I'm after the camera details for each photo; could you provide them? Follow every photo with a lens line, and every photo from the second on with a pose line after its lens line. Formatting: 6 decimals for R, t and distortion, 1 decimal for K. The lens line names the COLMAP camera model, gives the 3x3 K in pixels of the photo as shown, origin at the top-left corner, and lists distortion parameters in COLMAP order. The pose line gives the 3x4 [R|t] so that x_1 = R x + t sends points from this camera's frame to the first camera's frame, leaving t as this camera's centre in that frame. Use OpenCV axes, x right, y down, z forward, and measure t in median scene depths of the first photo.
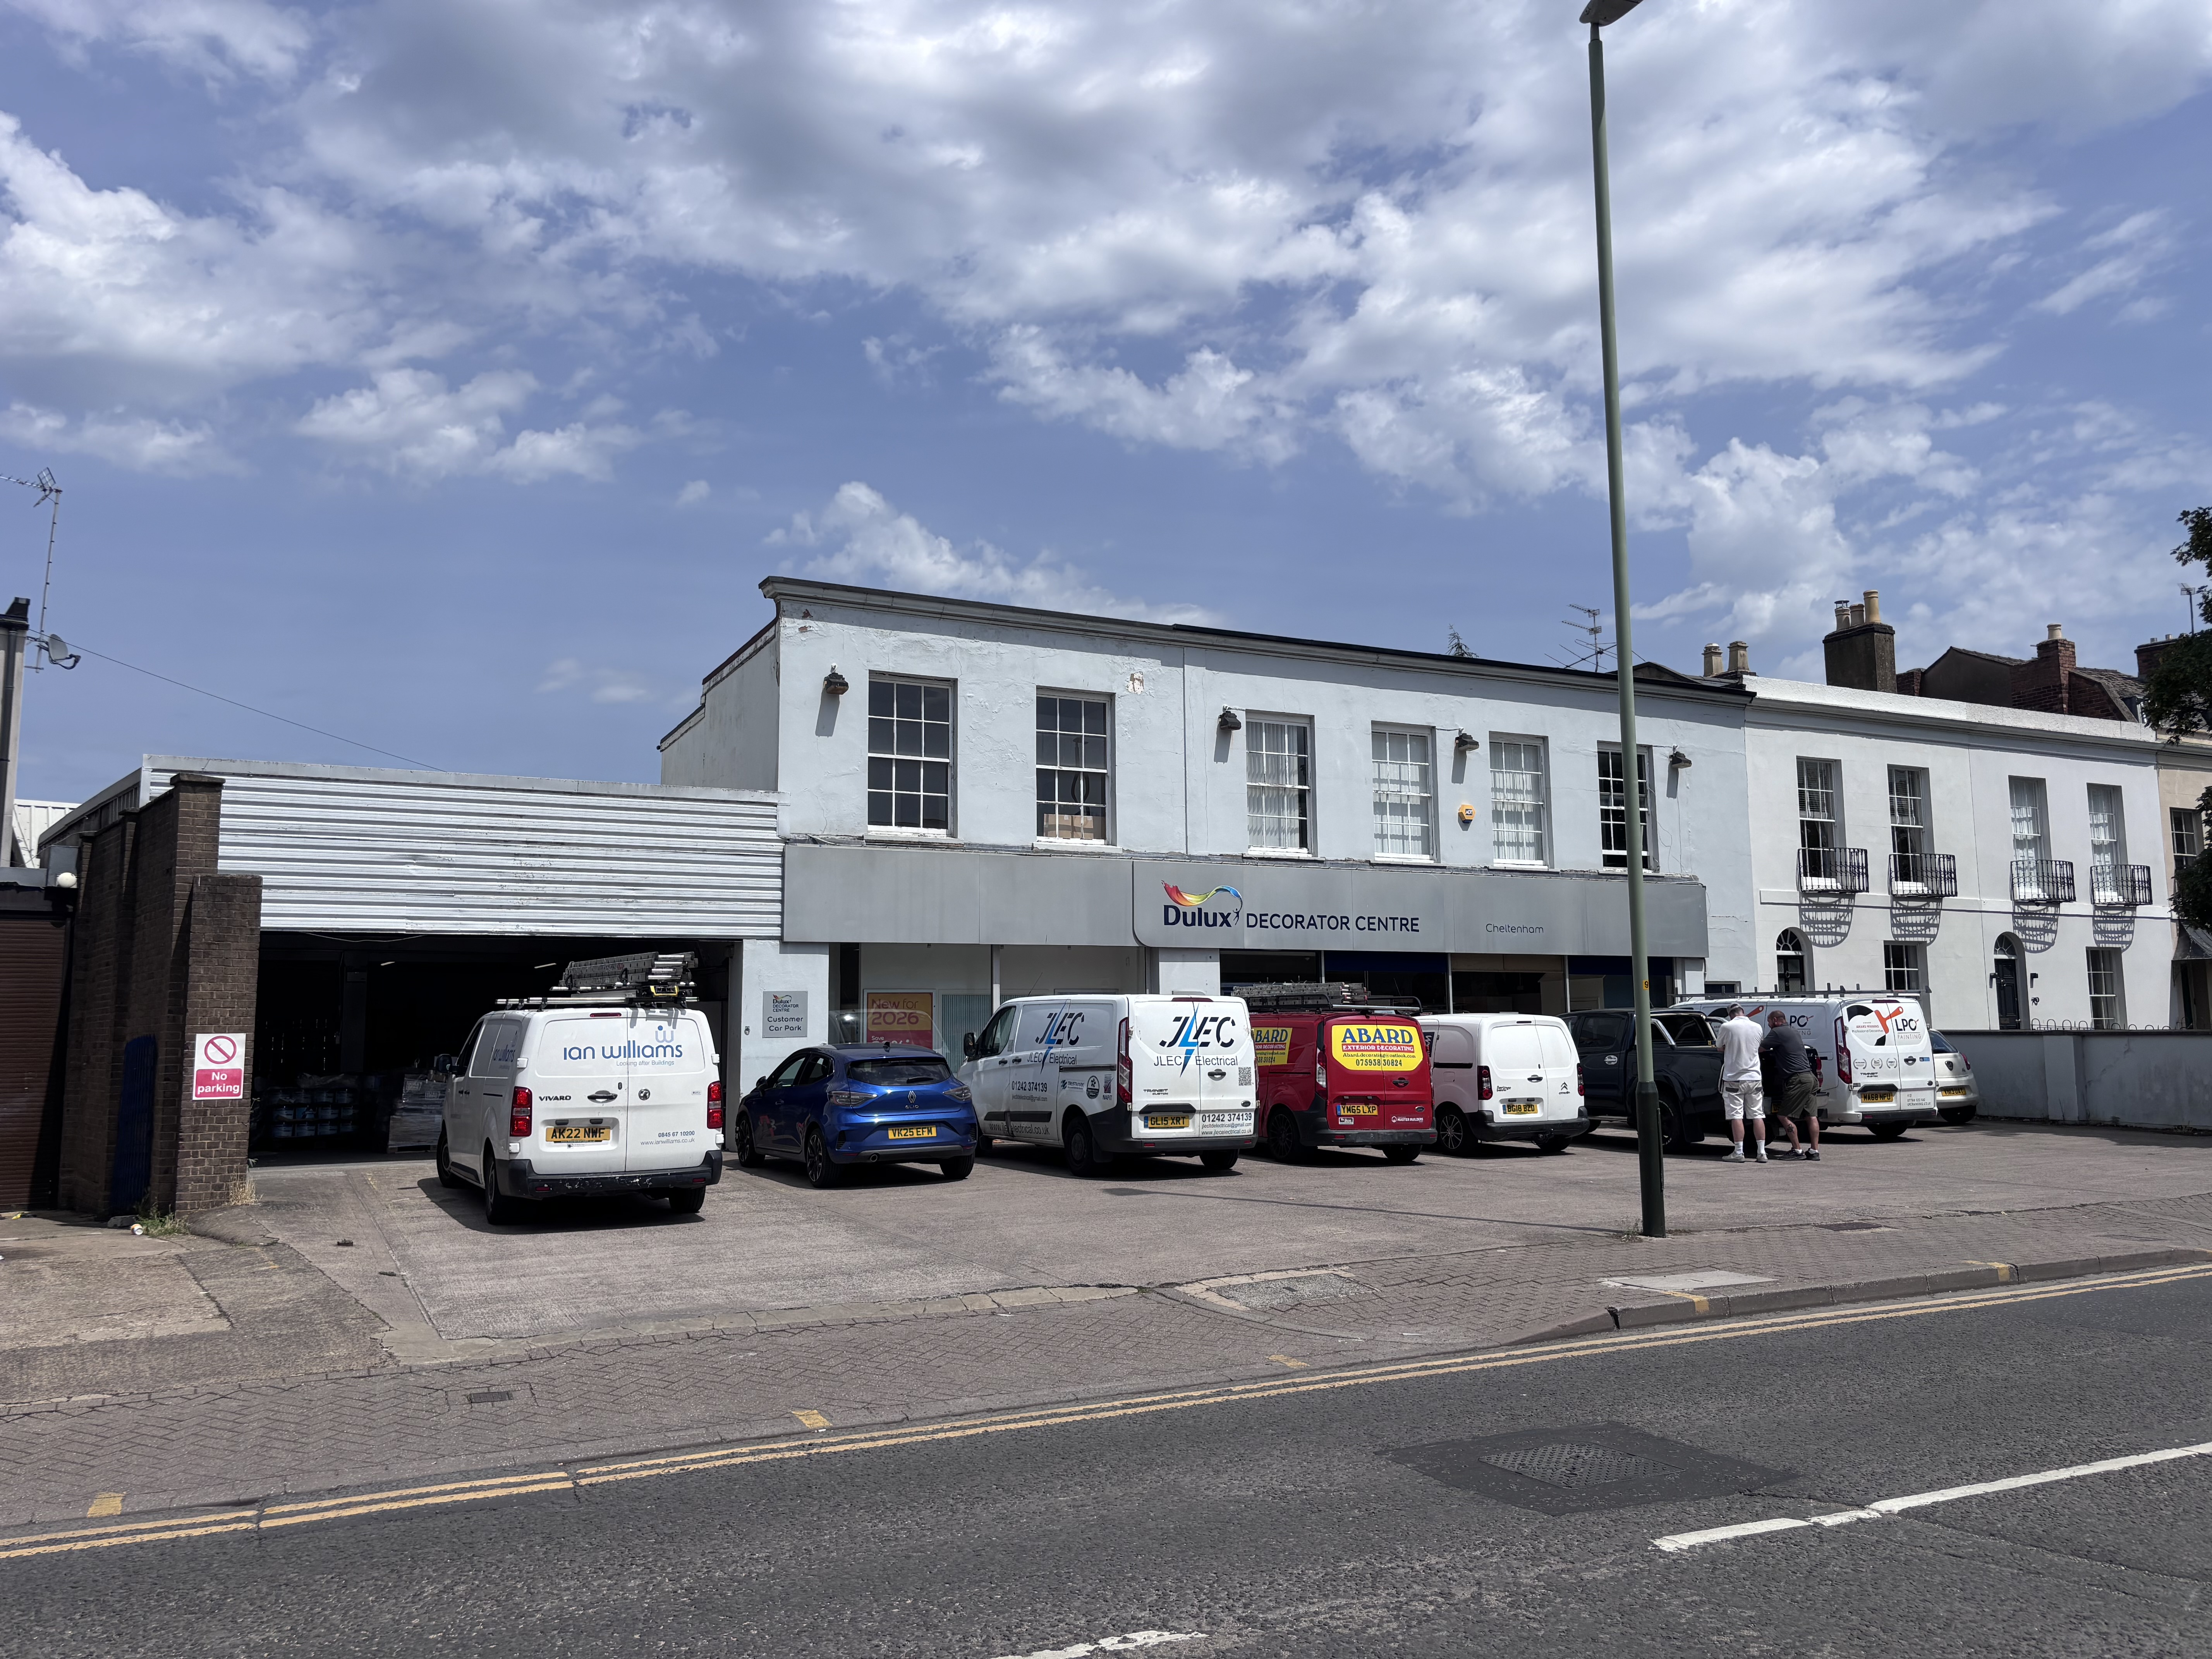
lens RADIAL K [[1647.5, 0, 1102.9], [0, 1647.5, 831.0], [0, 0, 1]] dist [0.000193, -0.003917]
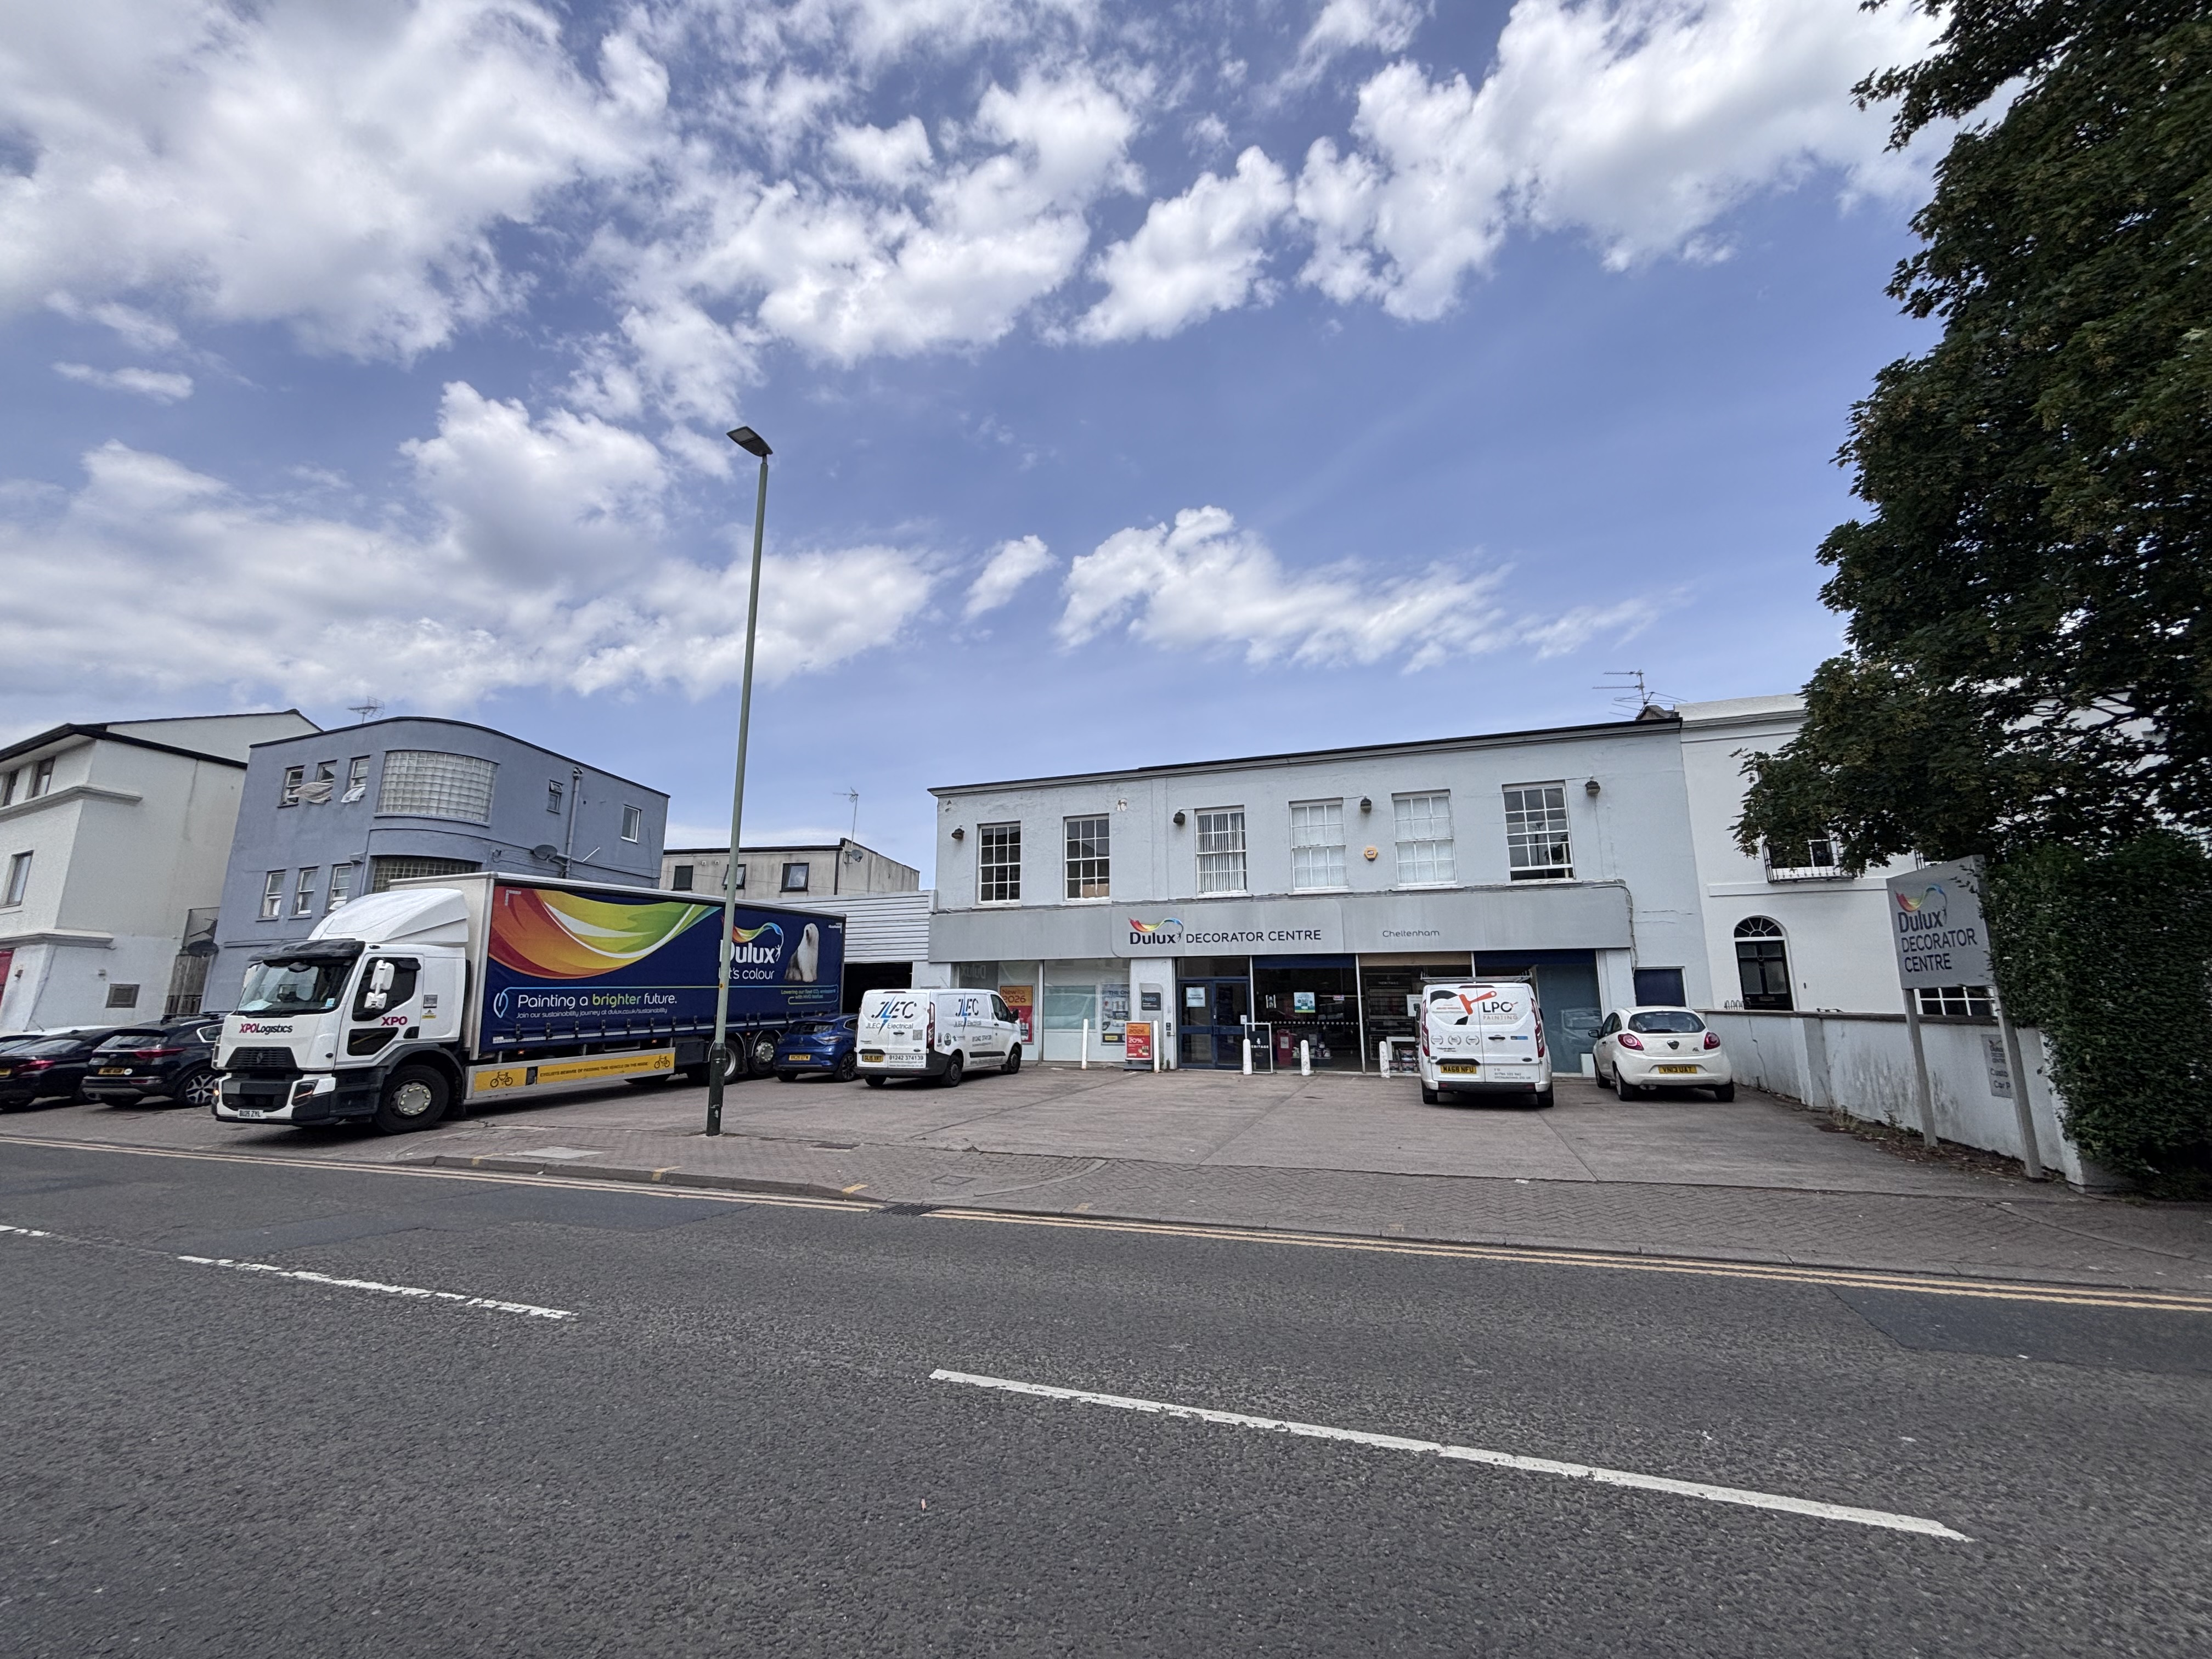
lens RADIAL K [[900.3, 0, 1103.1], [0, 900.3, 828.3], [0, 0, 1]] dist [0.002527, -0.000032]
pose [[0.696808, -0.134211, -0.704589, 0.723340], [0.085546, 0.990877, -0.104142, 0.034216], [0.712138, 0.012292, 0.701932, 0.343732]]
